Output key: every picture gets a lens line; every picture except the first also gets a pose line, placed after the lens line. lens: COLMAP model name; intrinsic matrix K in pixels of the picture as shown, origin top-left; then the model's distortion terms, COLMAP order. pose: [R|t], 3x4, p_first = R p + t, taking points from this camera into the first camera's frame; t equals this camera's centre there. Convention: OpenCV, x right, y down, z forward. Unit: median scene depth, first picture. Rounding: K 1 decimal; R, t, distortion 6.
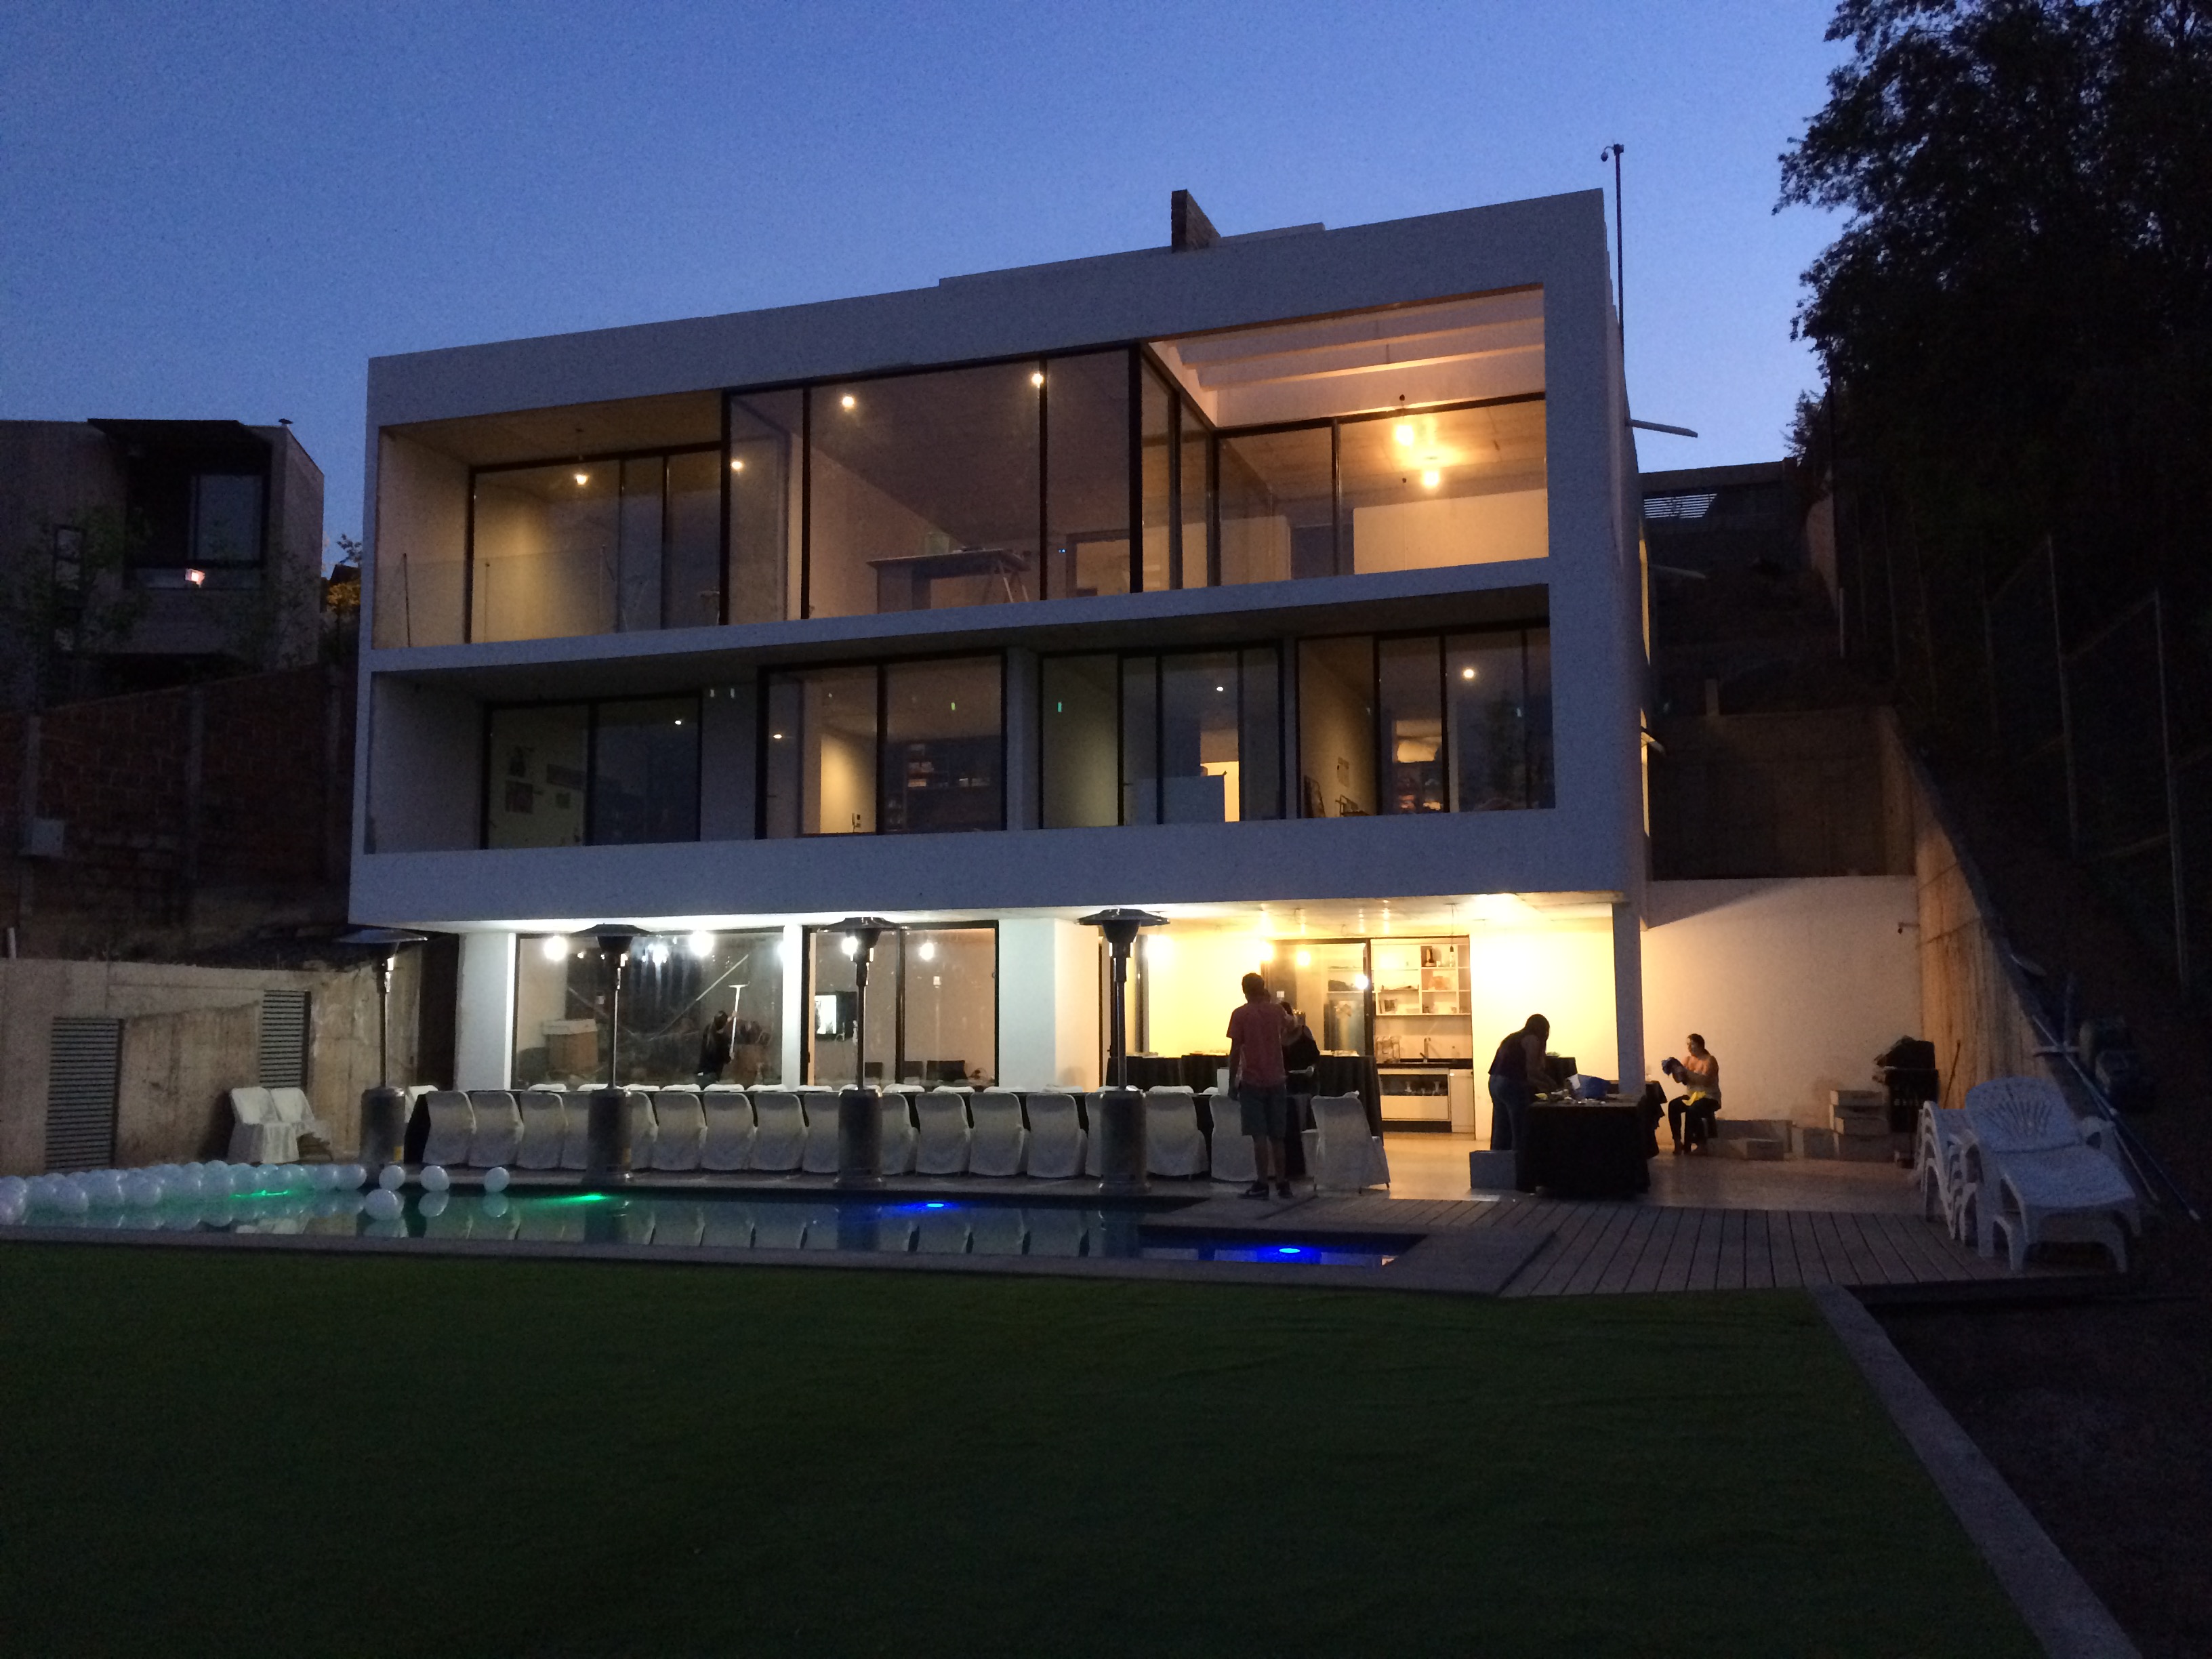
lens RADIAL K [[1865.9, 0, 1099.3], [0, 1865.9, 853.8], [0, 0, 1]] dist [0.119629, -0.165259]
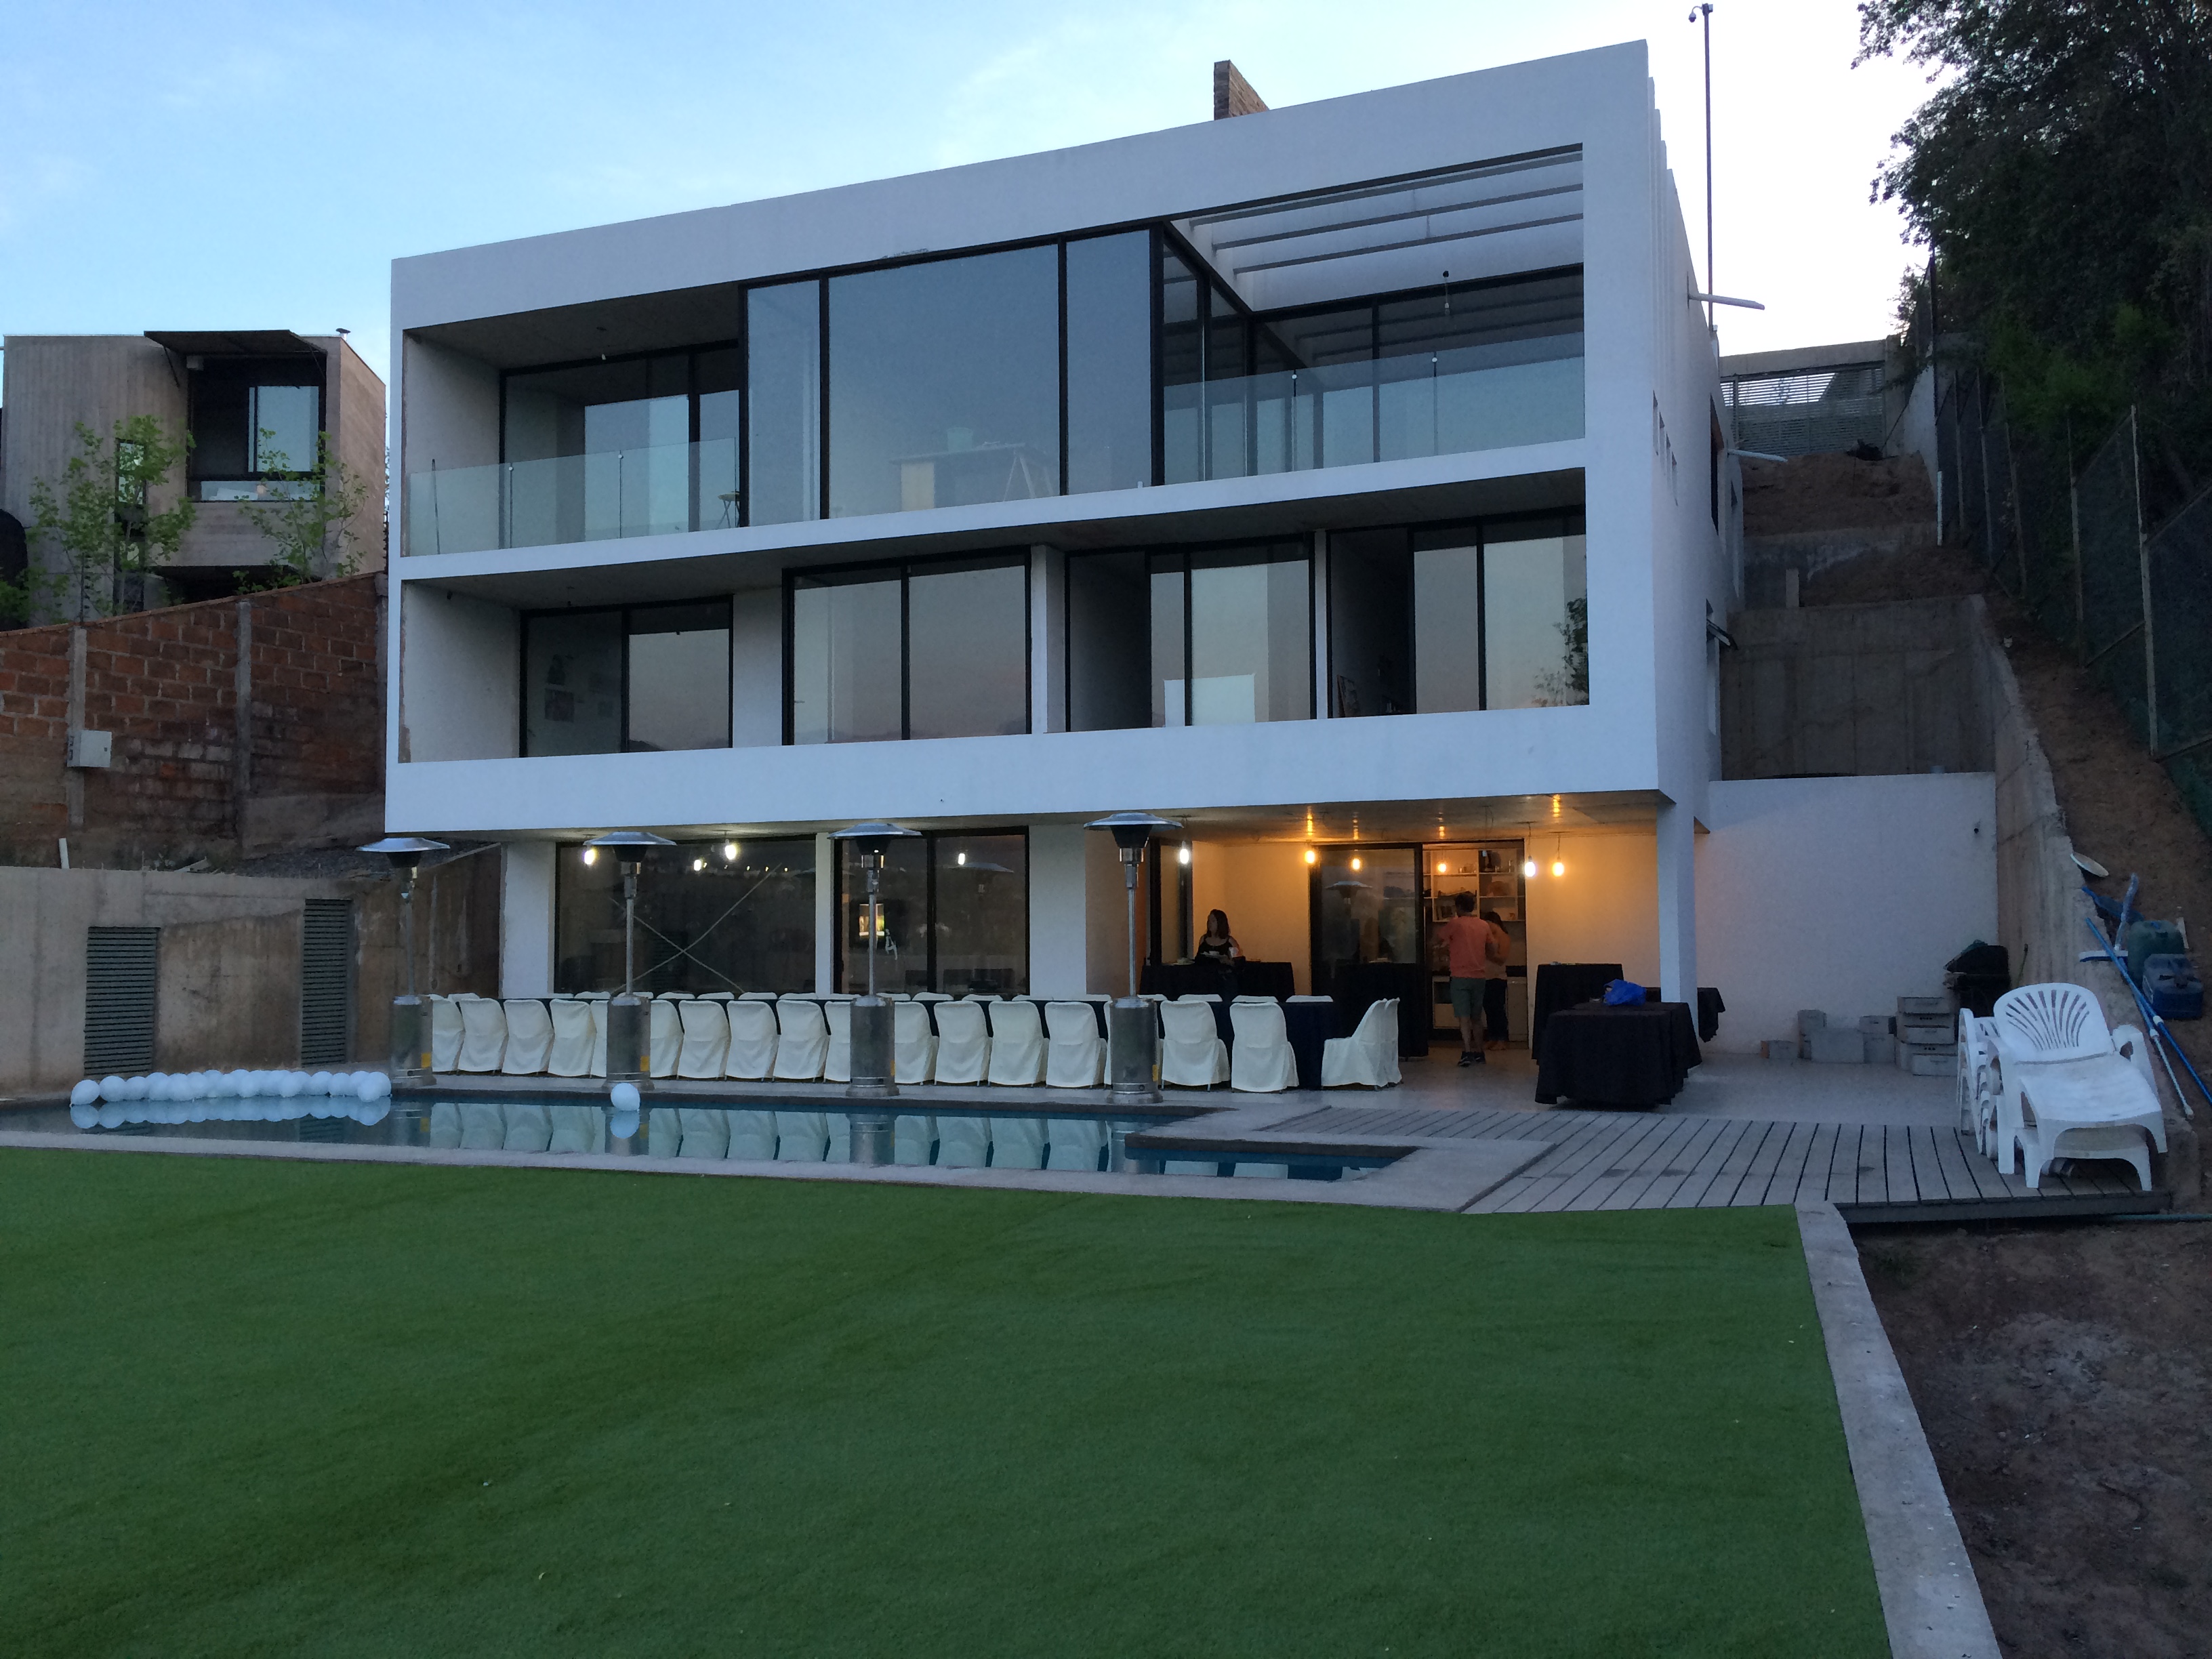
lens RADIAL K [[1865.9, 0, 1099.3], [0, 1865.9, 853.8], [0, 0, 1]] dist [0.119629, -0.165259]
pose [[0.998231, -0.005280, -0.059220, 0.037180], [0.008159, 0.998791, 0.048468, 0.002299], [0.058892, -0.048865, 0.997068, 0.021089]]
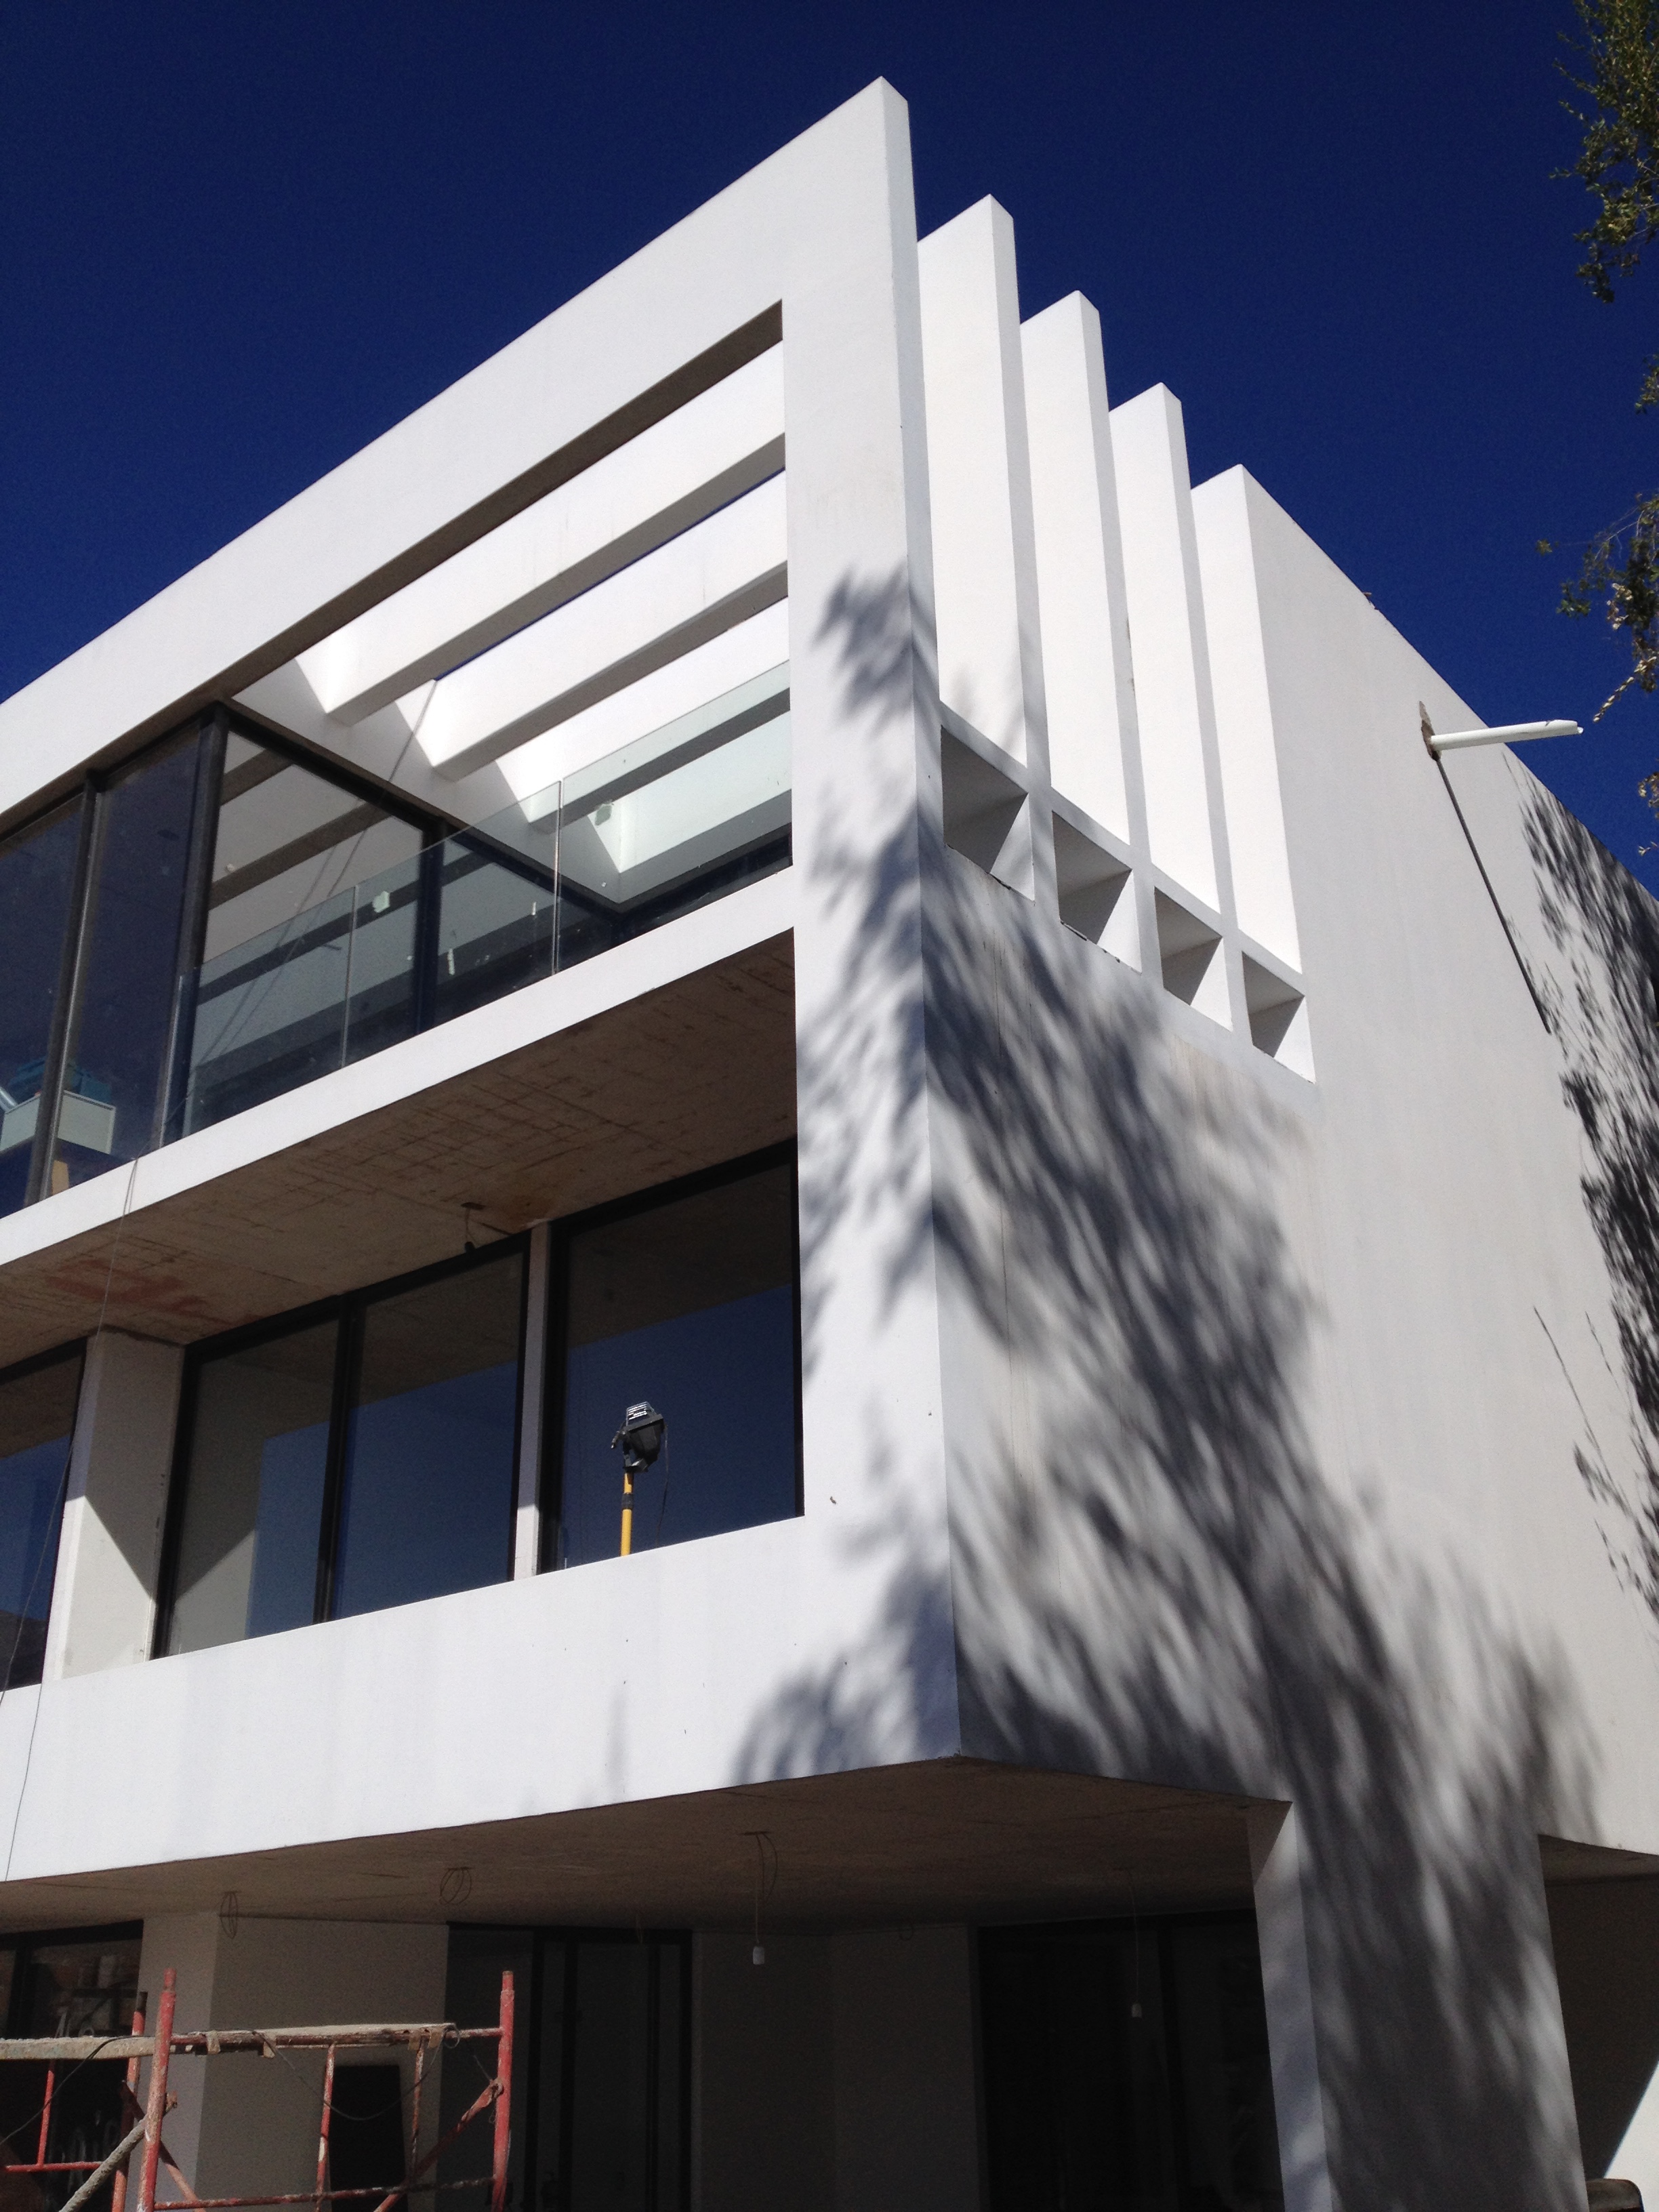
lens RADIAL K [[2107.6, 0, 832.3], [0, 2107.6, 1161.2], [0, 0, 1]] dist [0.138660, -0.004189]
pose [[0.934421, -0.155914, -0.320231, 0.284808], [0.055987, 0.952217, -0.300247, 0.024944], [0.351742, 0.262628, 0.898501, 0.469169]]
